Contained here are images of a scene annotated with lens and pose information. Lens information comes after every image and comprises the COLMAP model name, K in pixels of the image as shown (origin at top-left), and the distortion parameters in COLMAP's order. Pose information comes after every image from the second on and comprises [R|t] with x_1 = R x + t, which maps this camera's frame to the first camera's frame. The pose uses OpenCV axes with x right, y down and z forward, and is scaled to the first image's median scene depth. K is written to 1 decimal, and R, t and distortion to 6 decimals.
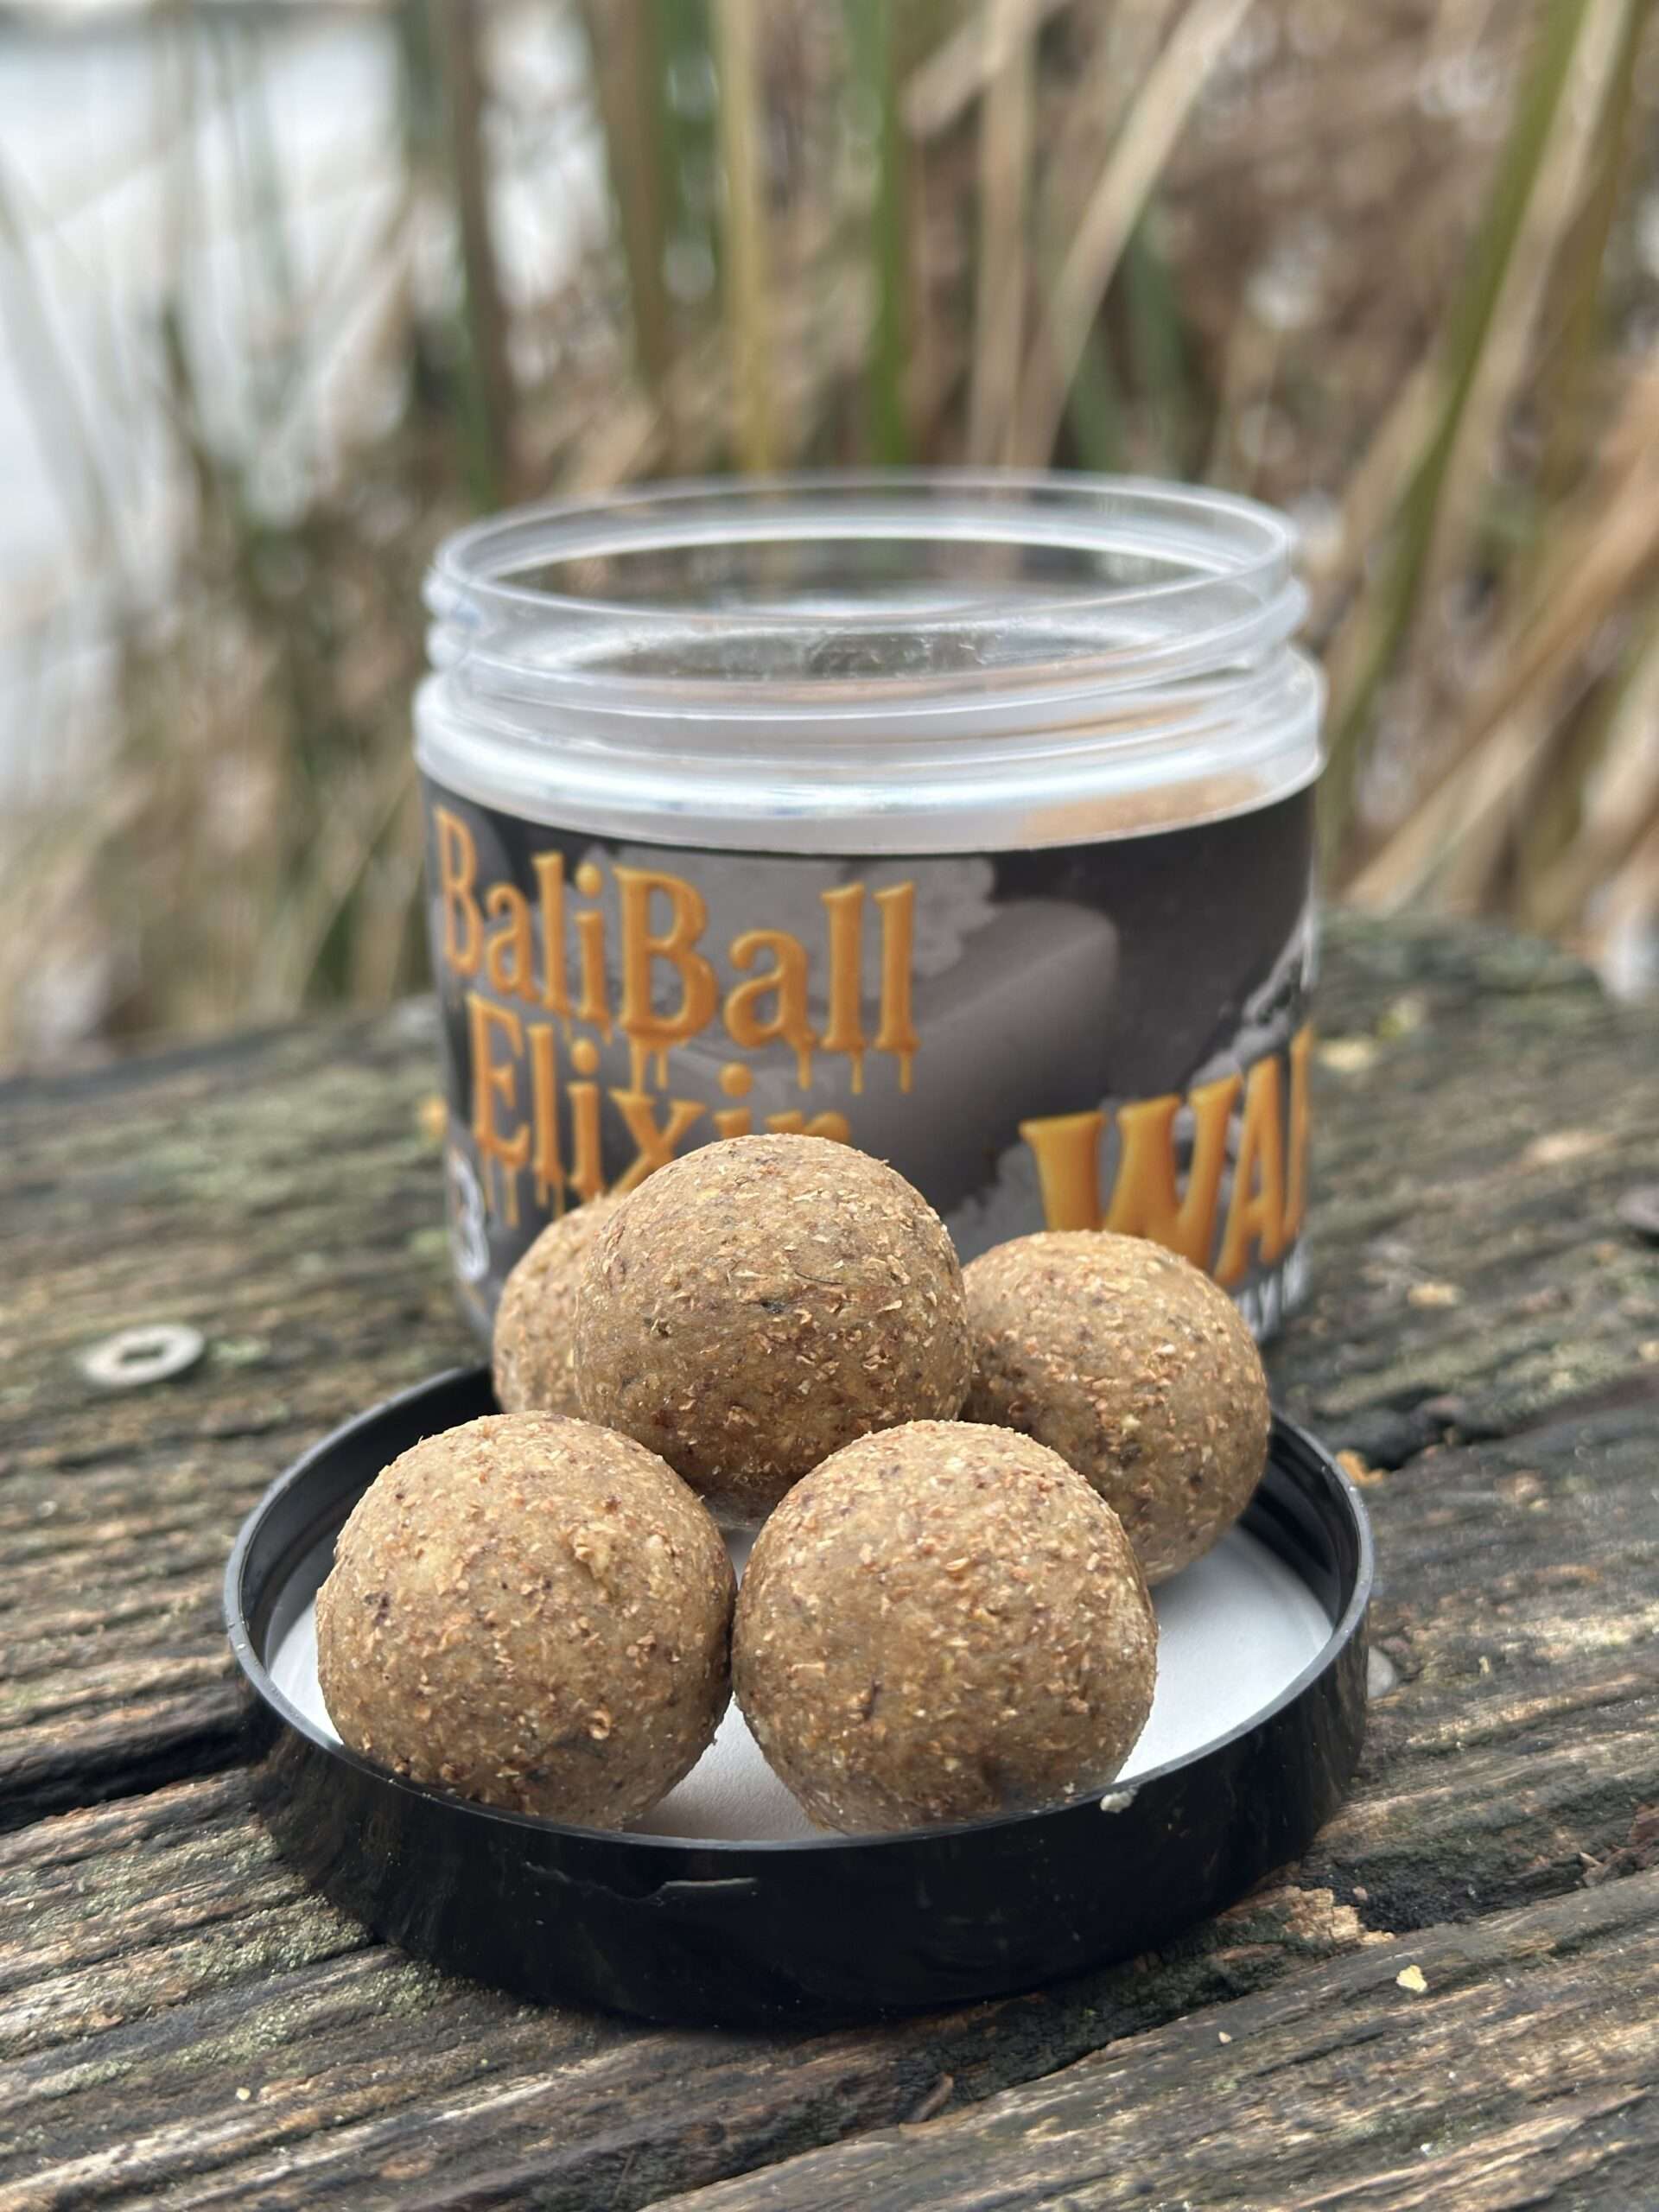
lens RADIAL K [[3146.0, 0, 795.6], [0, 3146.0, 1111.7], [0, 0, 1]] dist [0.217420, -0.667754]
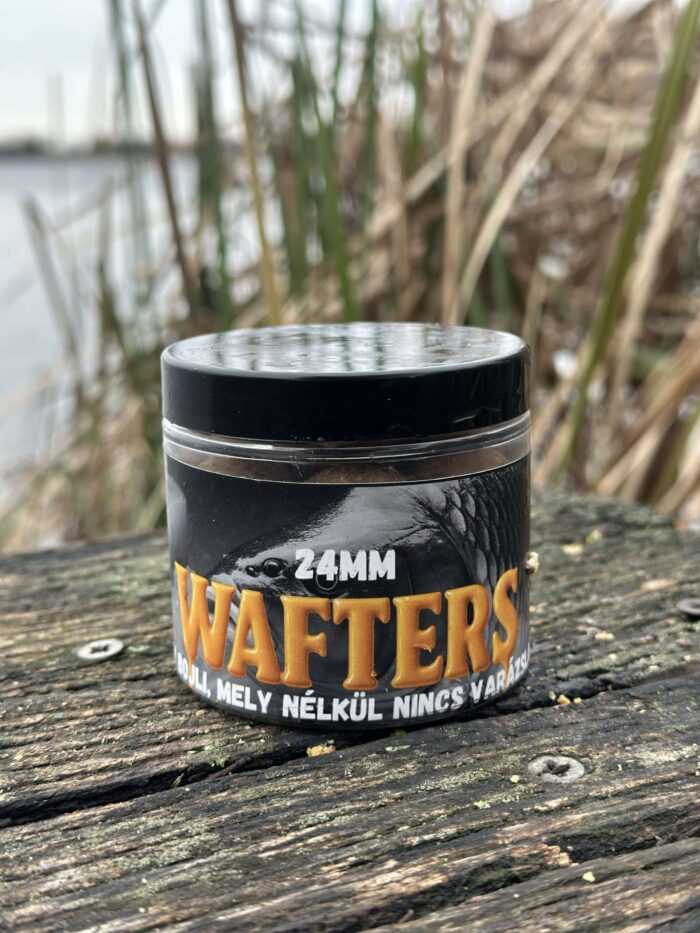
lens RADIAL K [[1318.8, 0, 350.8], [0, 1318.8, 493.6], [0, 0, 1]] dist [0.213872, -0.626177]
pose [[0.999829, 0.018461, -0.000604, -0.007095], [-0.018449, 0.996481, -0.081763, 0.051410], [-0.000907, 0.081760, 0.996652, -0.118190]]
